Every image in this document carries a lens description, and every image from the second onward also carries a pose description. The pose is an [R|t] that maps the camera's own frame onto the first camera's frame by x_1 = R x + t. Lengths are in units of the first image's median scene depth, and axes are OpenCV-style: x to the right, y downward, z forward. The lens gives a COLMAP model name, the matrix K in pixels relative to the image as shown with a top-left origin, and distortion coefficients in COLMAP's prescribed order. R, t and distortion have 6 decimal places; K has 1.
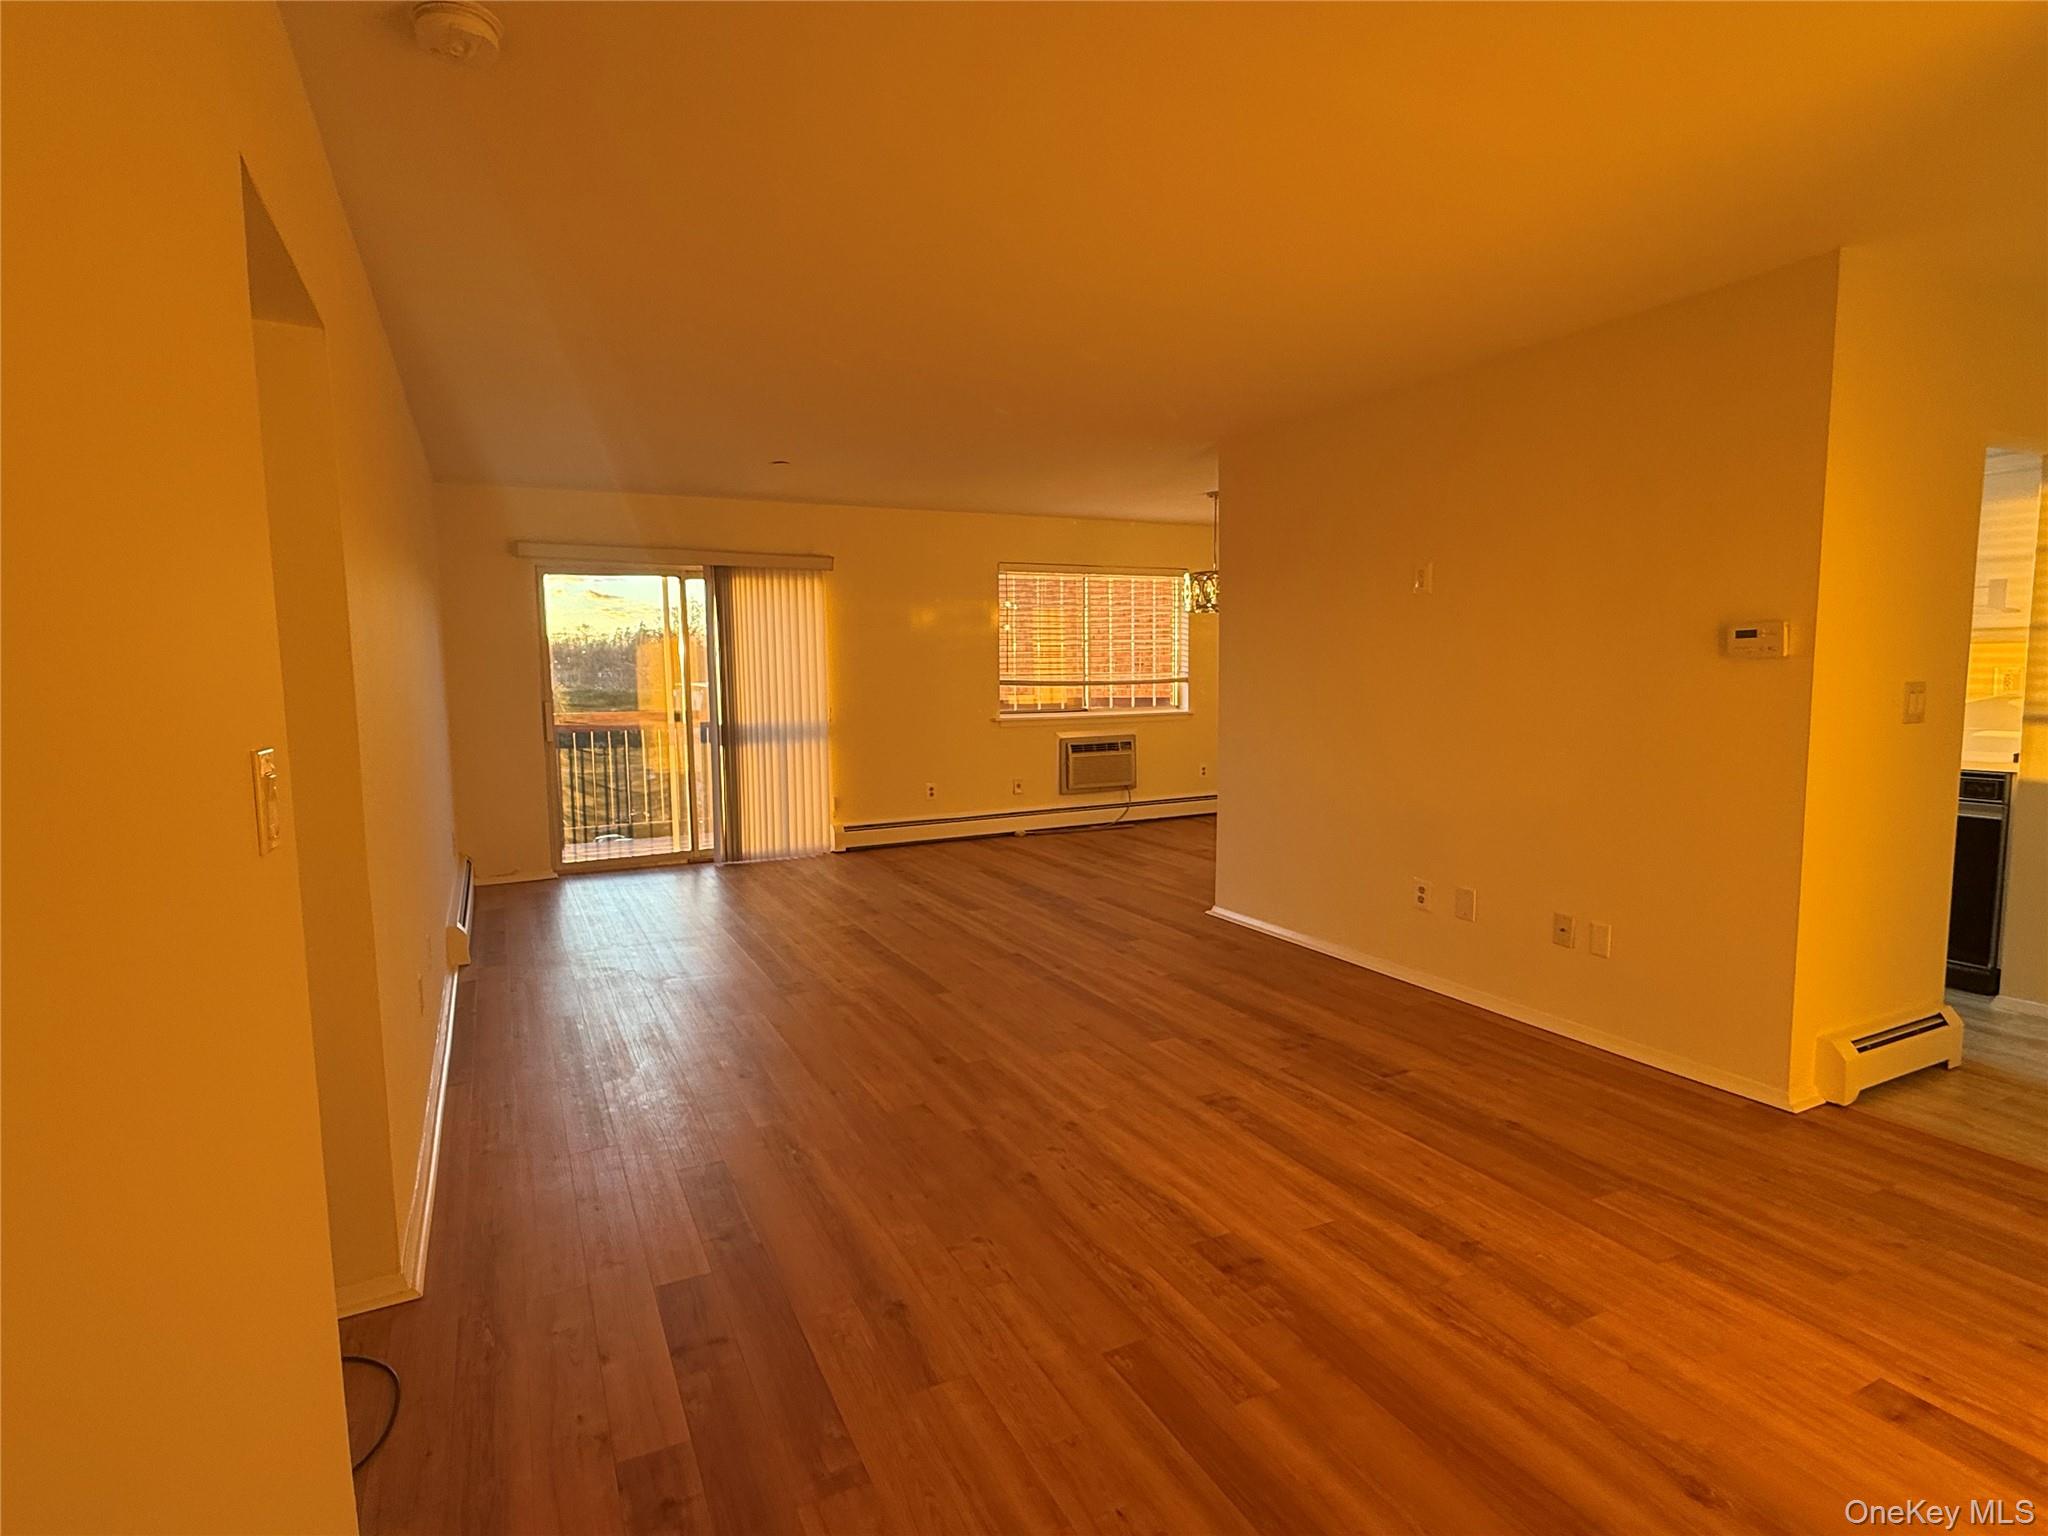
lens RADIAL K [[1073.3, 0, 1024.0], [0, 1073.3, 768.0], [0, 0, 1]] dist [0.000096, -0.000050]
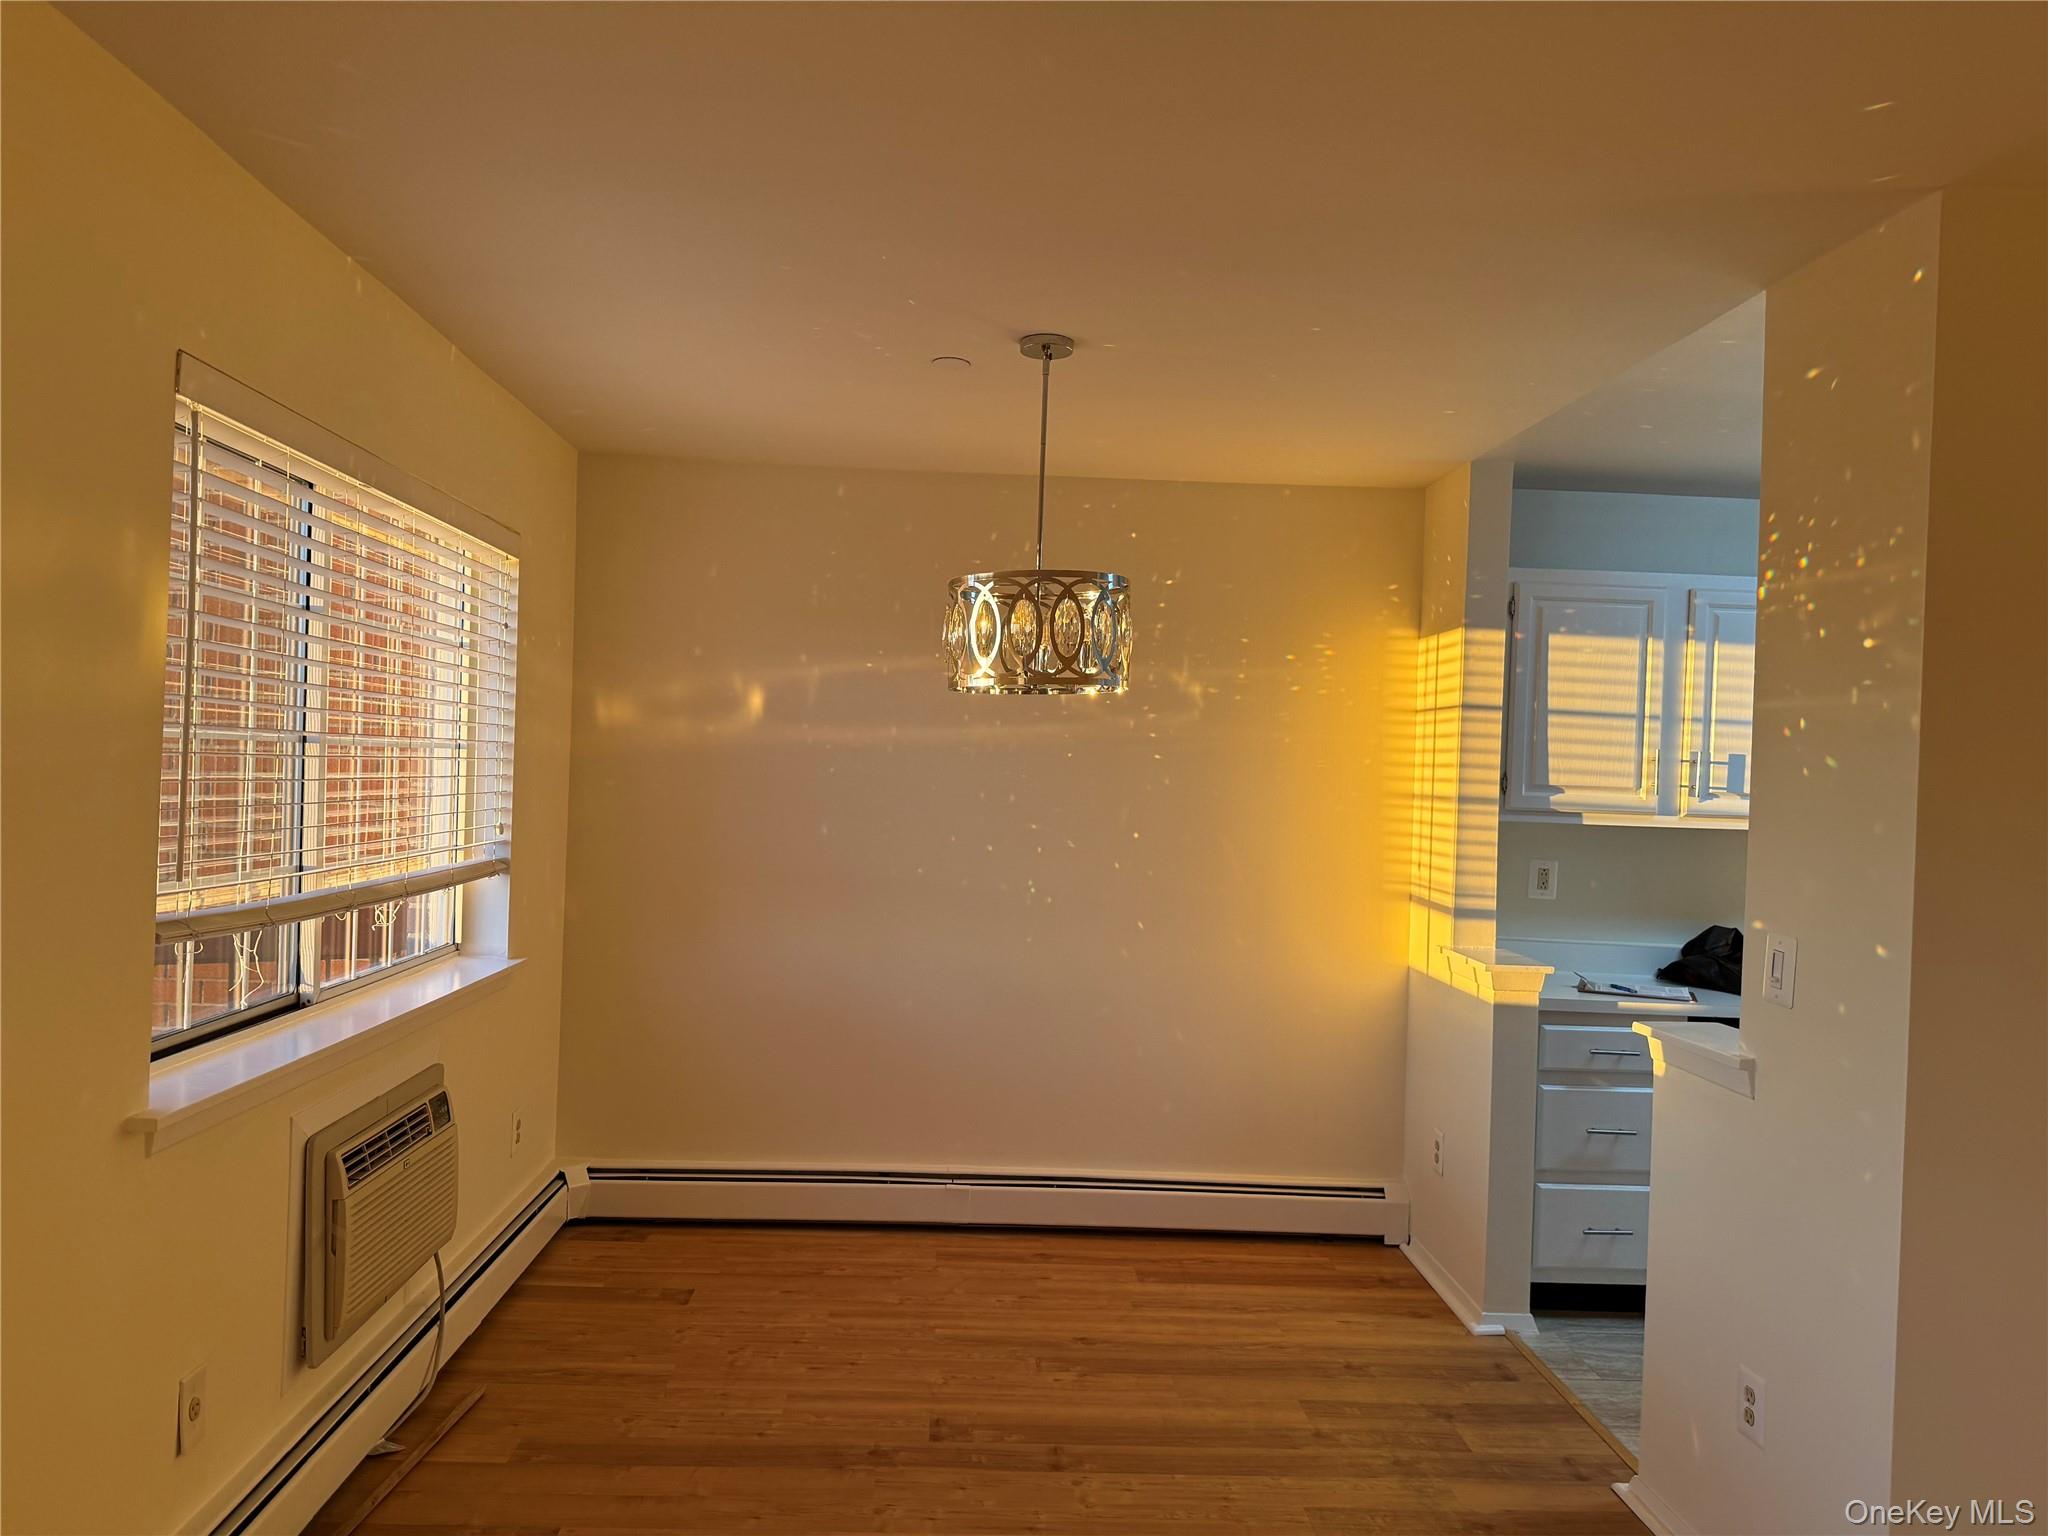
lens RADIAL K [[1438.5, 0, 1013.6], [0, 1438.5, 796.6], [0, 0, 1]] dist [-0.009646, -0.003294]
pose [[0.415049, 0.021667, 0.909541, -0.229025], [0.057252, 0.997113, -0.049878, -0.093194], [-0.907996, 0.072775, 0.412610, 0.829667]]
